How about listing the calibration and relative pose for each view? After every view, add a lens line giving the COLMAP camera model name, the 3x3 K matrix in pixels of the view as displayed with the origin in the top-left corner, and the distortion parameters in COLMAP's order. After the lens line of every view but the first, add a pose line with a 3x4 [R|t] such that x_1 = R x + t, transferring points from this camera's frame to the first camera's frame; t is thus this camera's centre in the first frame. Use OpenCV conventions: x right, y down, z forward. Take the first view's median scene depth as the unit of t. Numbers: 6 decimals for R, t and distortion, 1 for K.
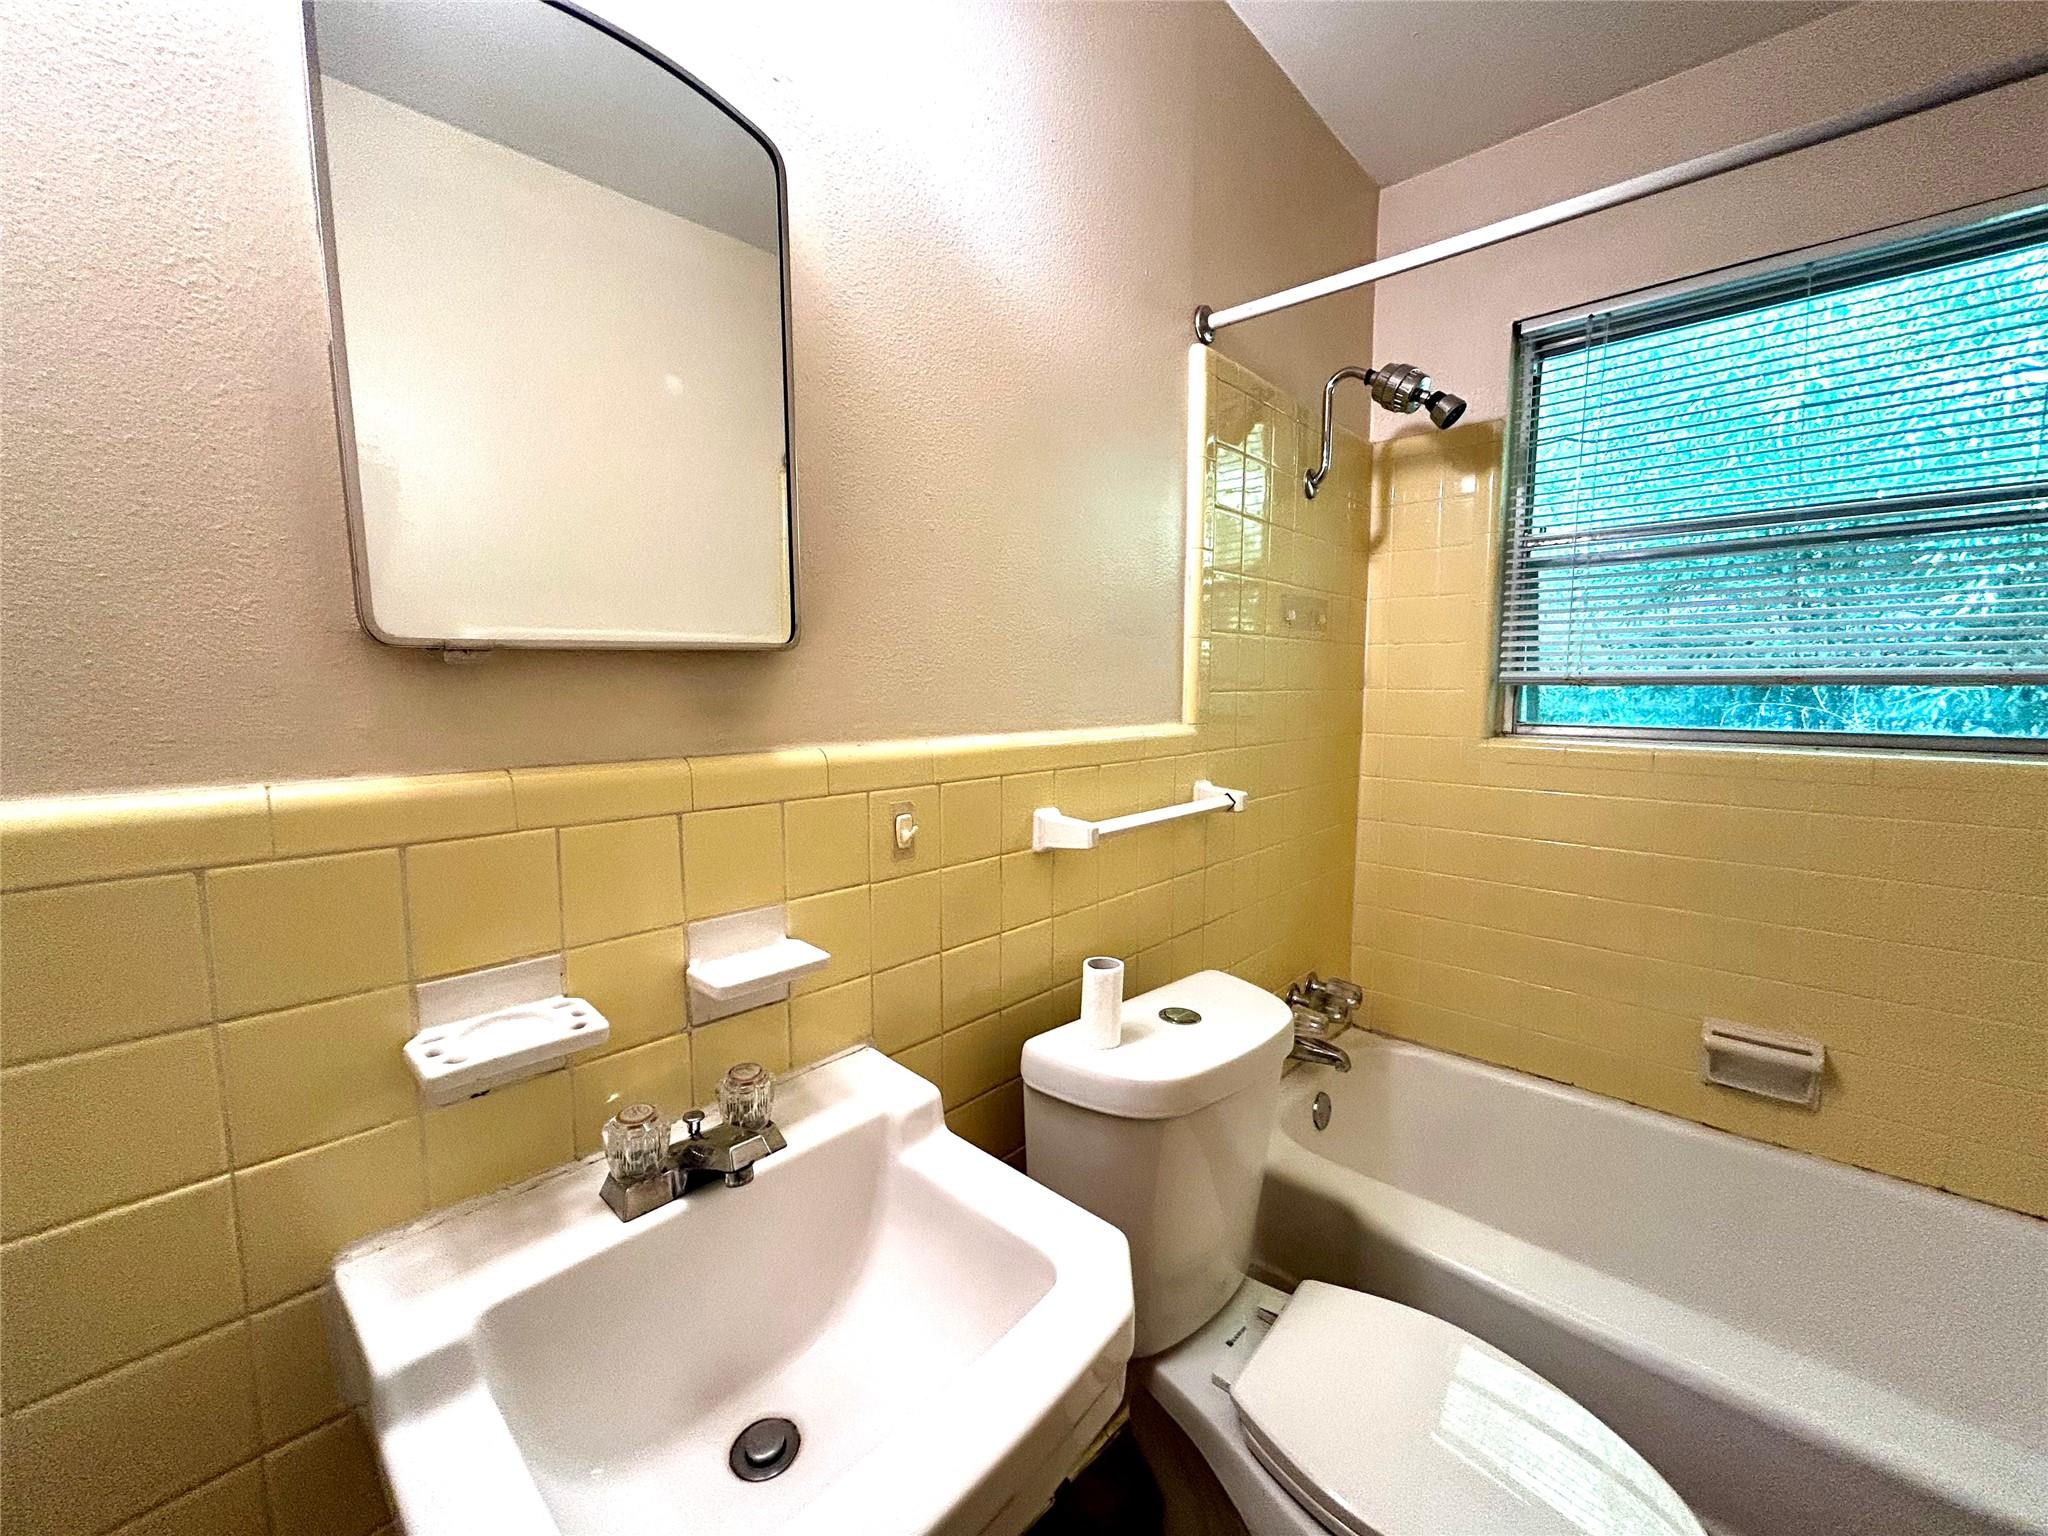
lens RADIAL K [[829.0, 0, 1016.8], [0, 829.0, 766.6], [0, 0, 1]] dist [-0.002182, 0.000166]
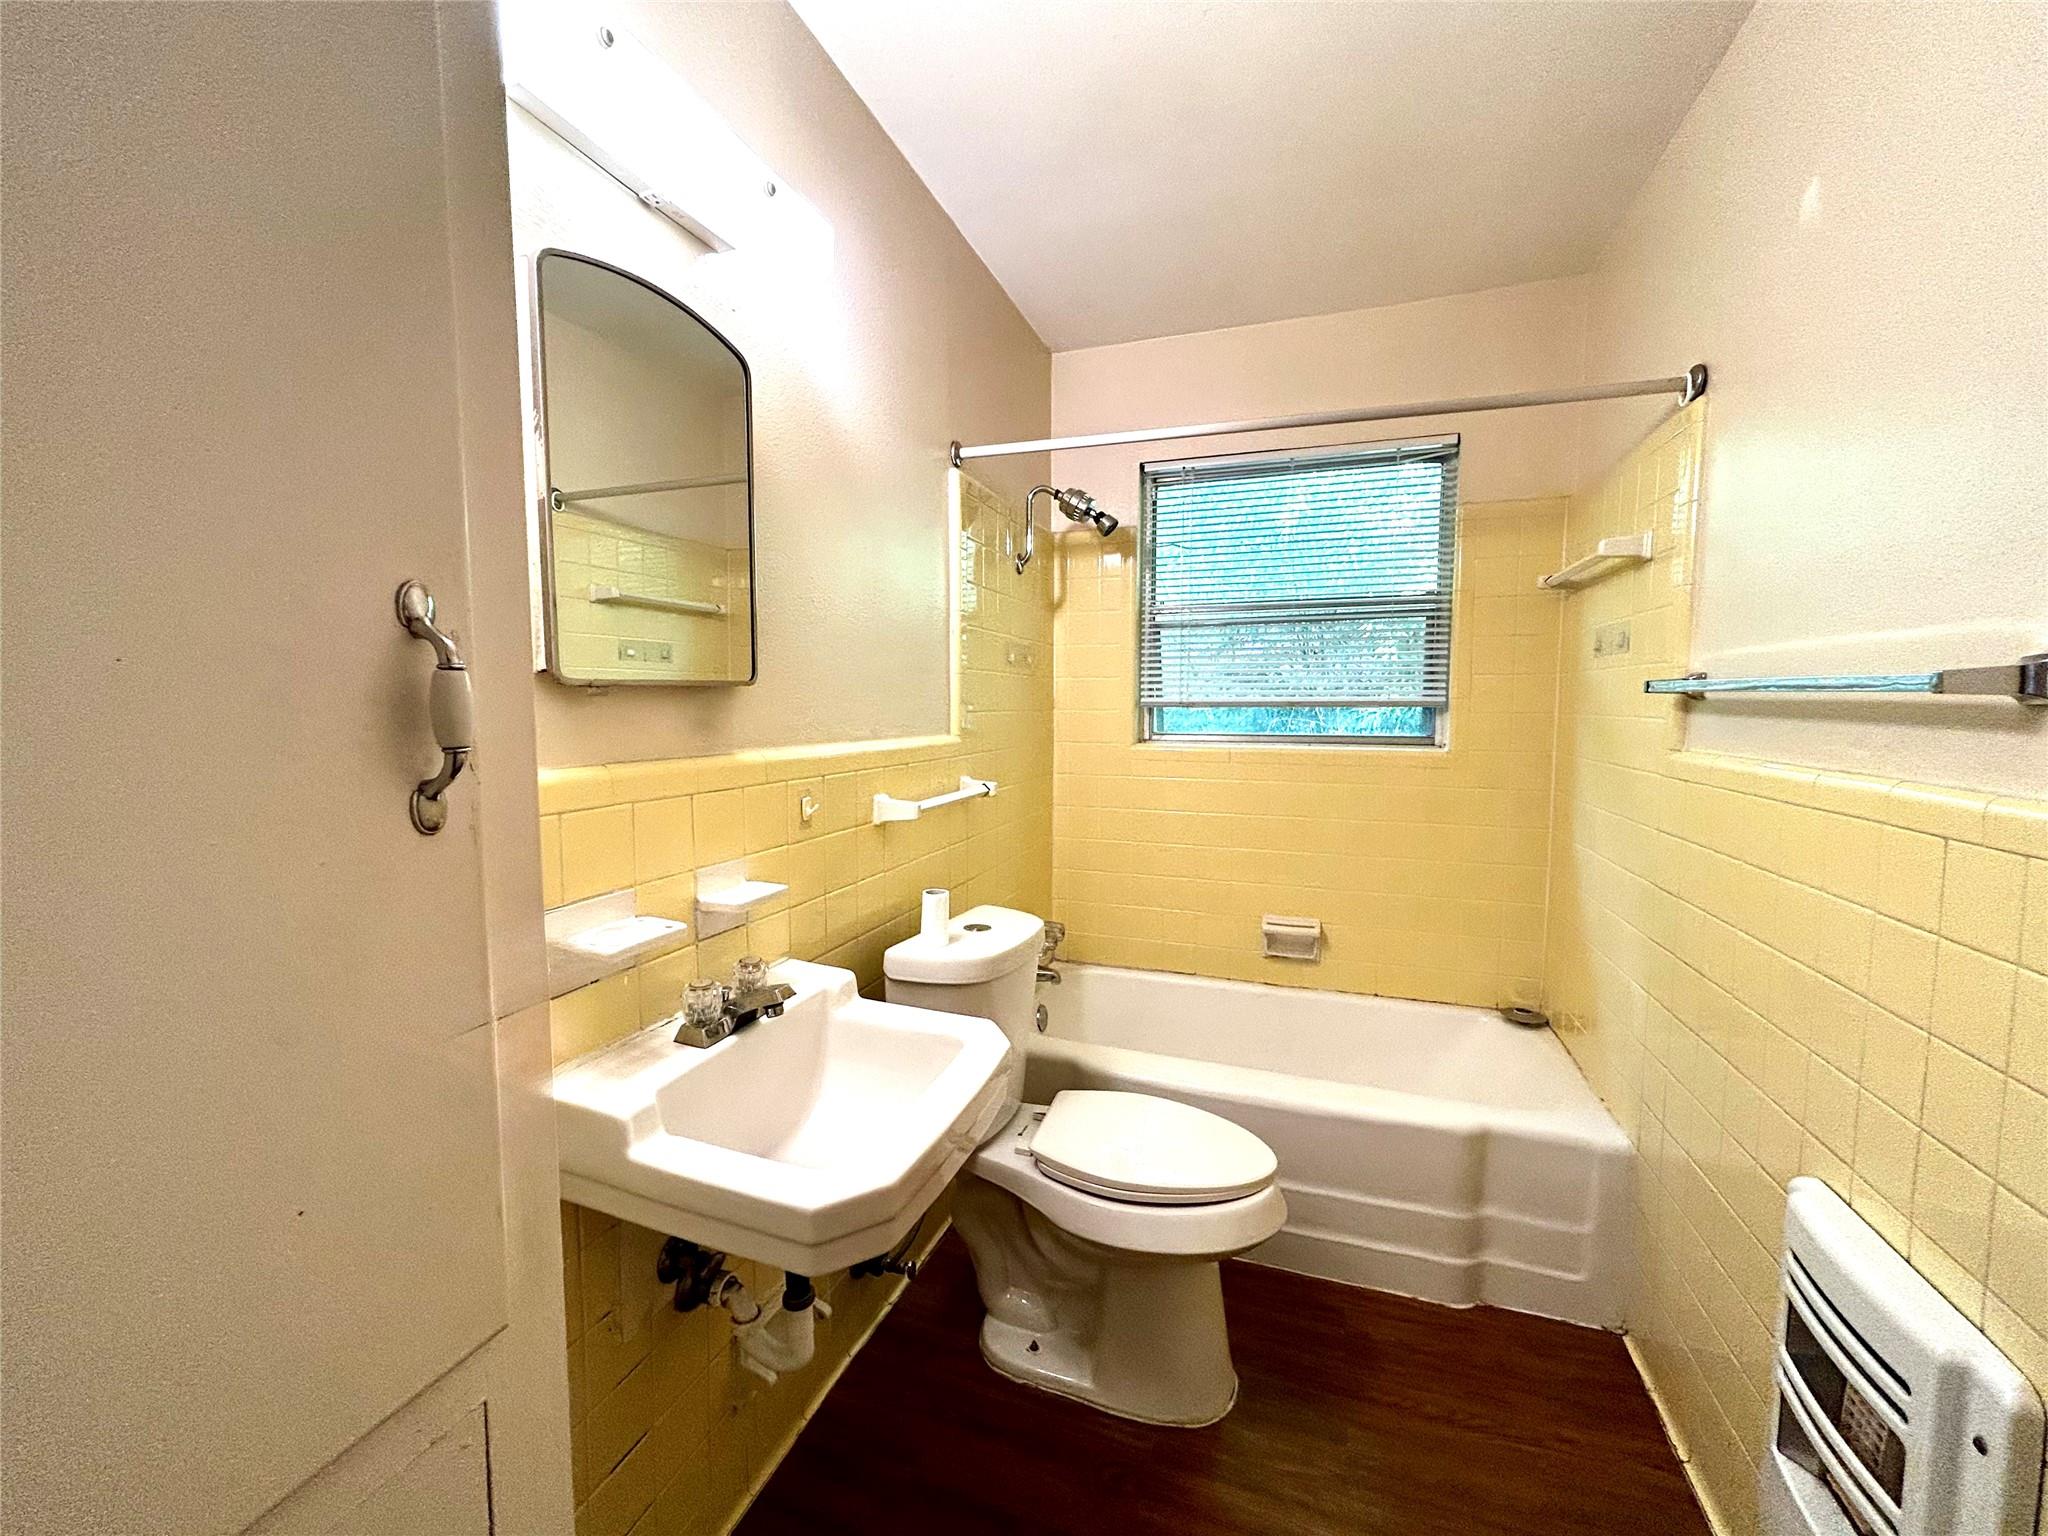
lens RADIAL K [[829.0, 0, 1016.8], [0, 829.0, 766.6], [0, 0, 1]] dist [-0.002182, 0.000166]
pose [[0.919497, -0.028322, 0.392076, -0.233832], [0.038312, 0.999109, -0.017679, 0.028446], [-0.391227, 0.031277, 0.919763, -0.306677]]
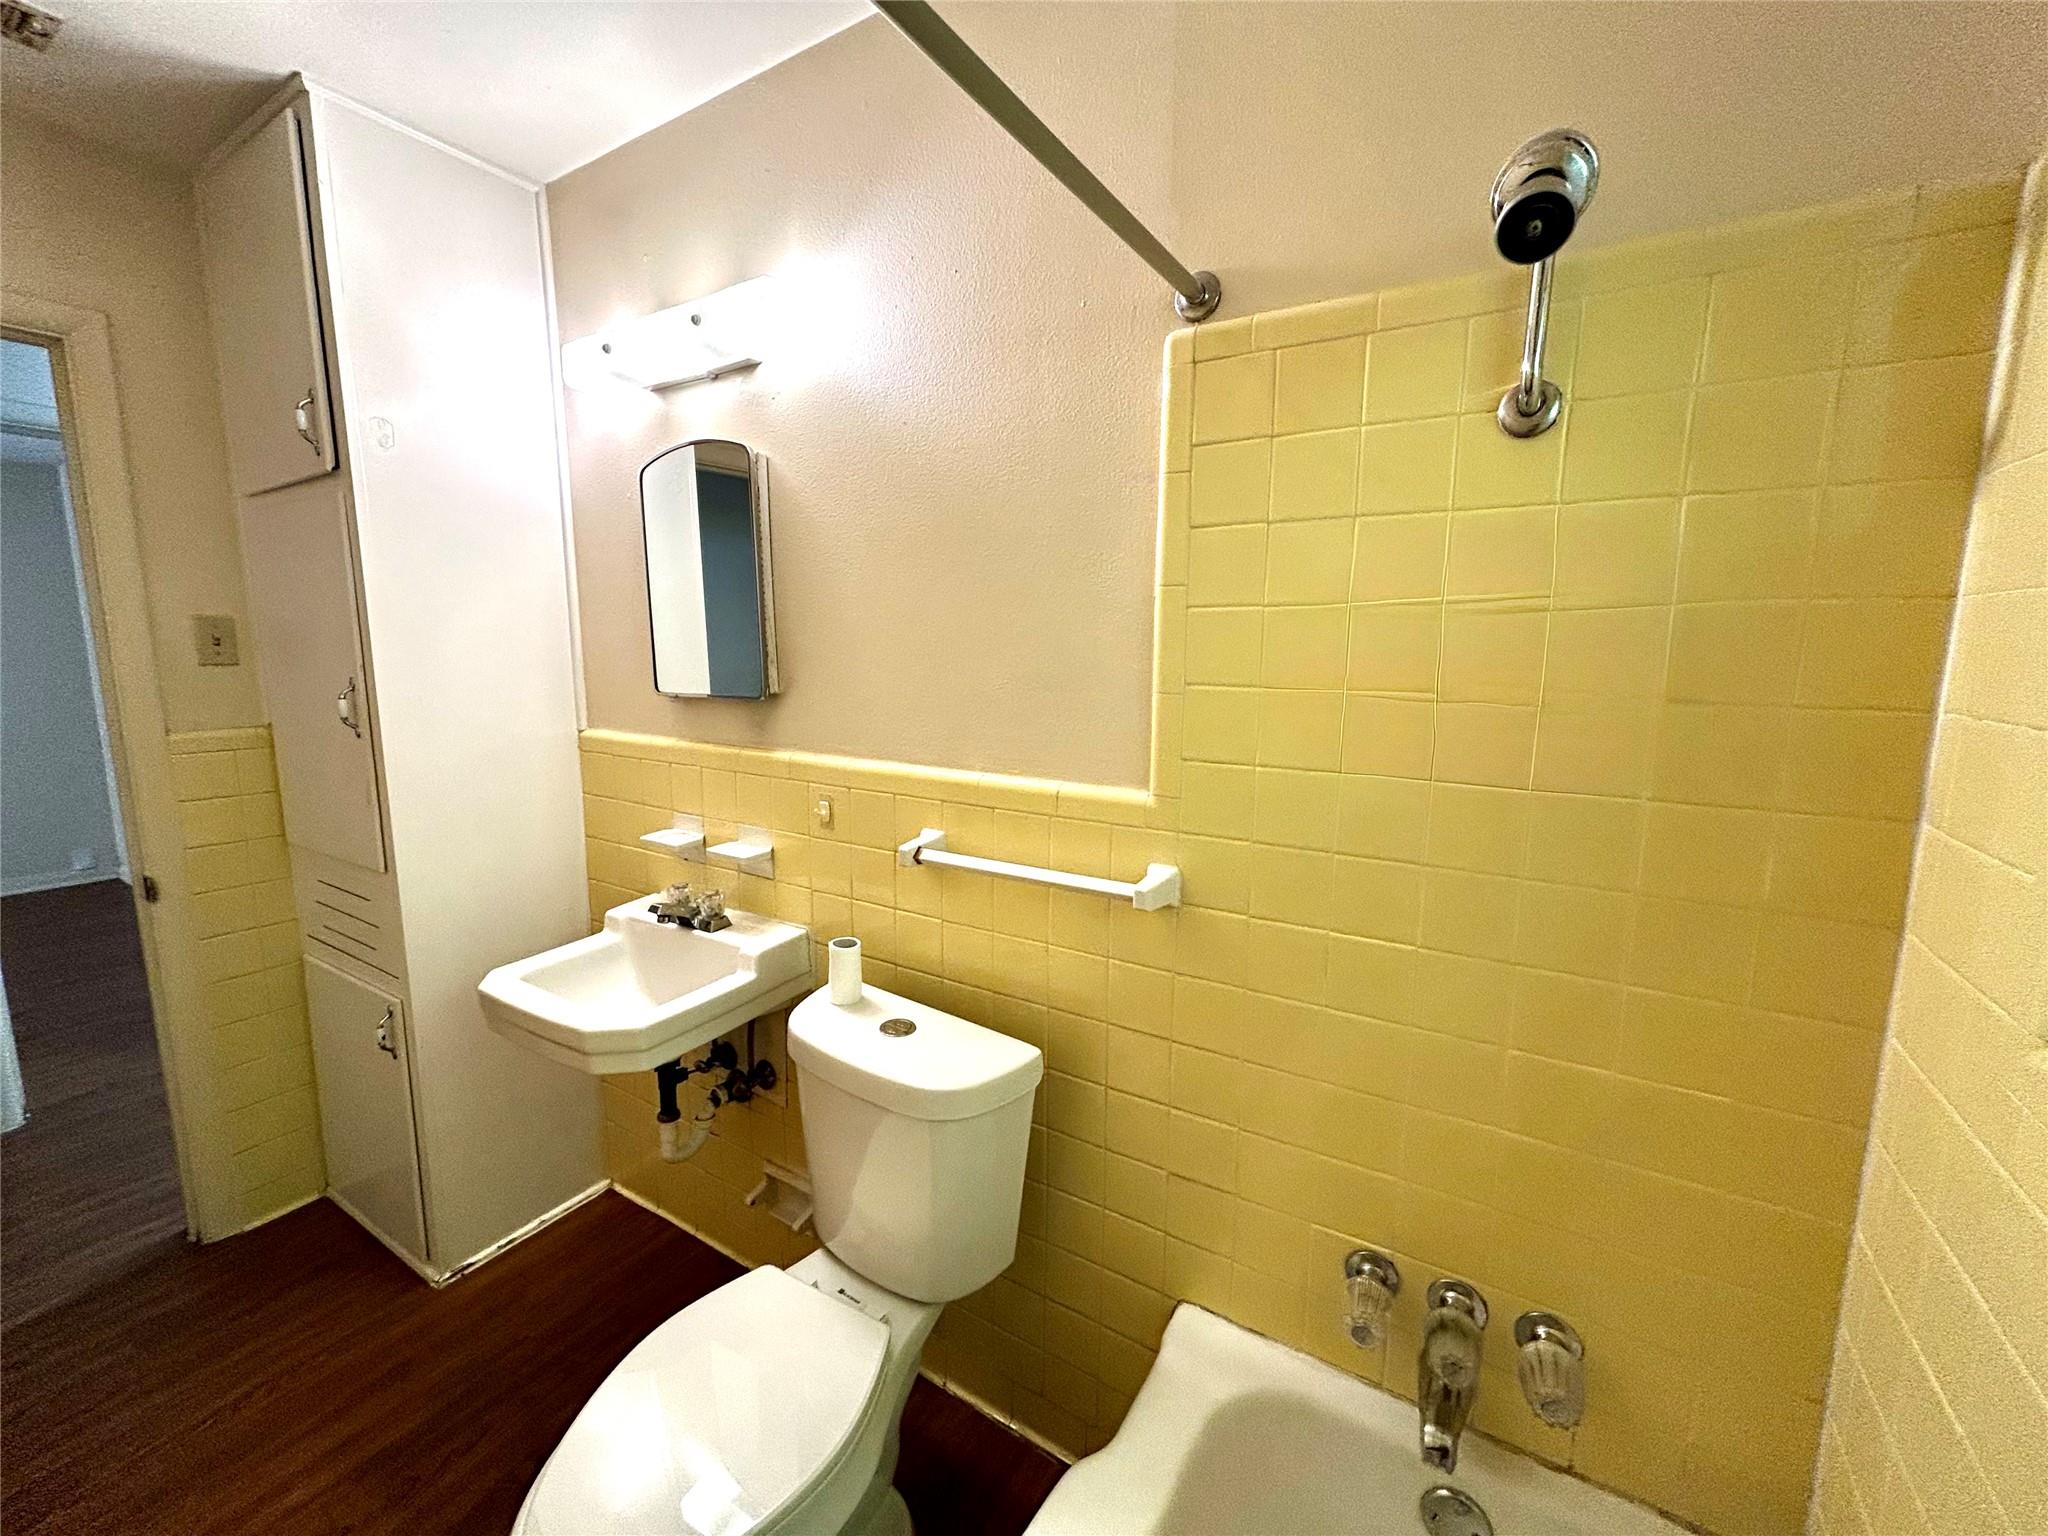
lens RADIAL K [[824.6, 0, 1016.9], [0, 824.6, 766.6], [0, 0, 1]] dist [-0.000961, 0.000549]
pose [[0.178459, 0.152217, -0.972102, 0.946603], [-0.106811, 0.985120, 0.134647, -0.169061], [0.978133, 0.079802, 0.192061, 0.672487]]
